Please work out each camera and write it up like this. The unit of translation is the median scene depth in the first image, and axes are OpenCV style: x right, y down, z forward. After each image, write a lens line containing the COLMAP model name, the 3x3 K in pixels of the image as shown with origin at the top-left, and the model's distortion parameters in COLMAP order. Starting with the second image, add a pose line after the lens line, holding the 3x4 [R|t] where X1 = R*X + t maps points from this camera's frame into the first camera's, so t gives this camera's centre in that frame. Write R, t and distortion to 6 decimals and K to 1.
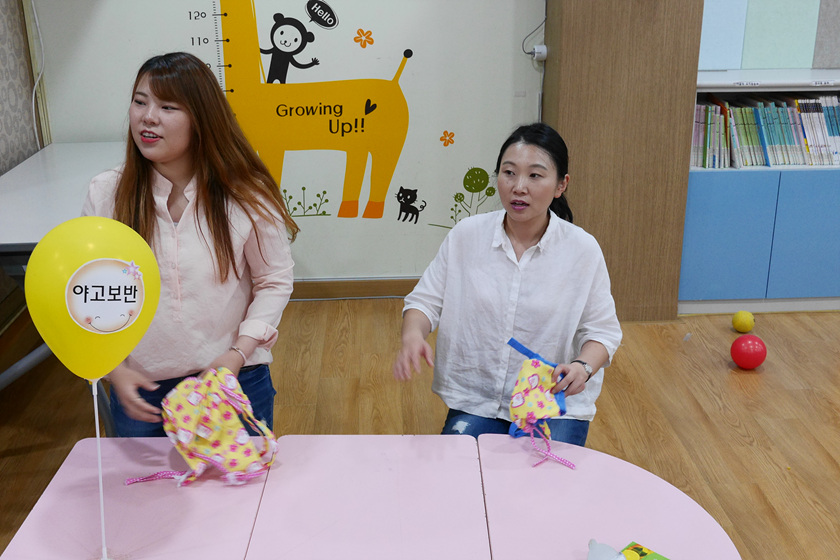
lens RADIAL K [[954.9, 0, 422.0], [0, 954.9, 278.9], [0, 0, 1]] dist [-0.014281, 0.000000]
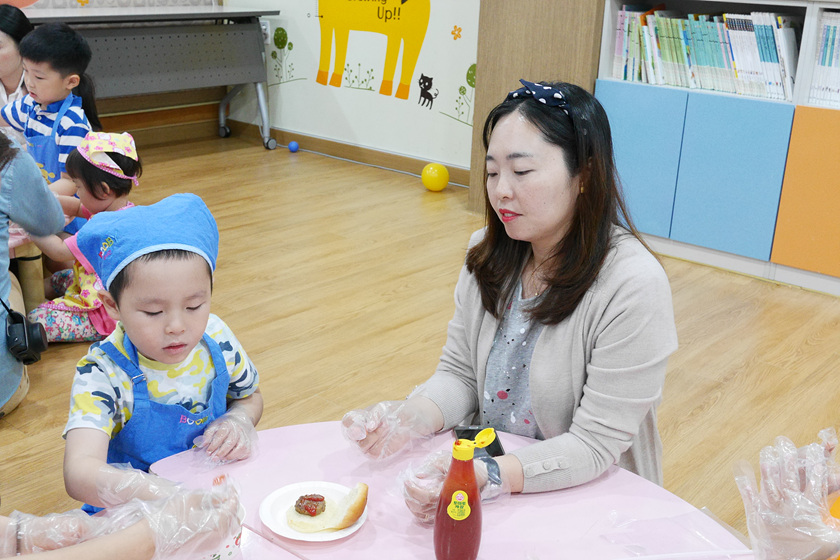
lens RADIAL K [[954.9, 0, 419.0], [0, 954.9, 281.5], [0, 0, 1]] dist [-0.014281, 0.000000]
pose [[0.724652, 0.255249, -0.640100, 0.780465], [-0.265233, 0.960623, 0.082793, 0.047978], [0.636028, 0.109779, 0.763818, 0.174181]]
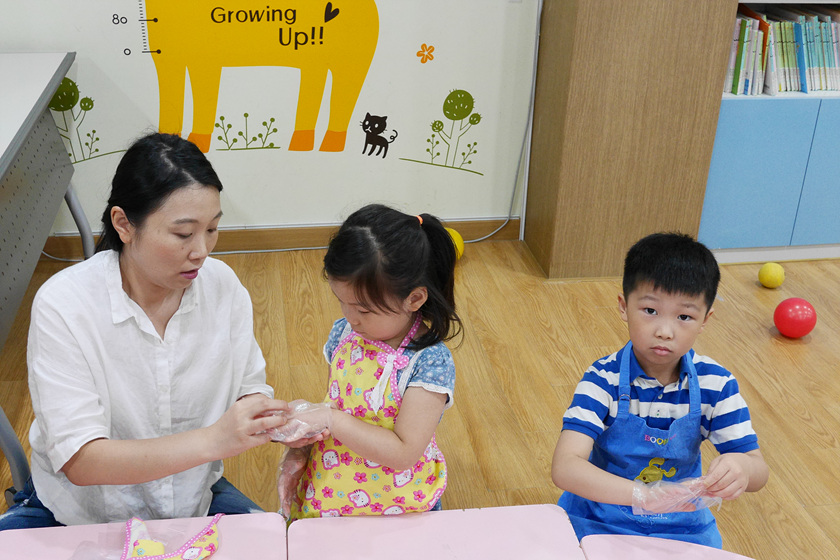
lens RADIAL K [[954.9, 0, 420.0], [0, 954.9, 277.4], [0, 0, 1]] dist [-0.014281, 0.000000]
pose [[0.991486, -0.018658, 0.128869, -0.087548], [0.004079, 0.993645, 0.112485, -0.050335], [-0.130149, -0.111002, 0.985261, 0.185882]]
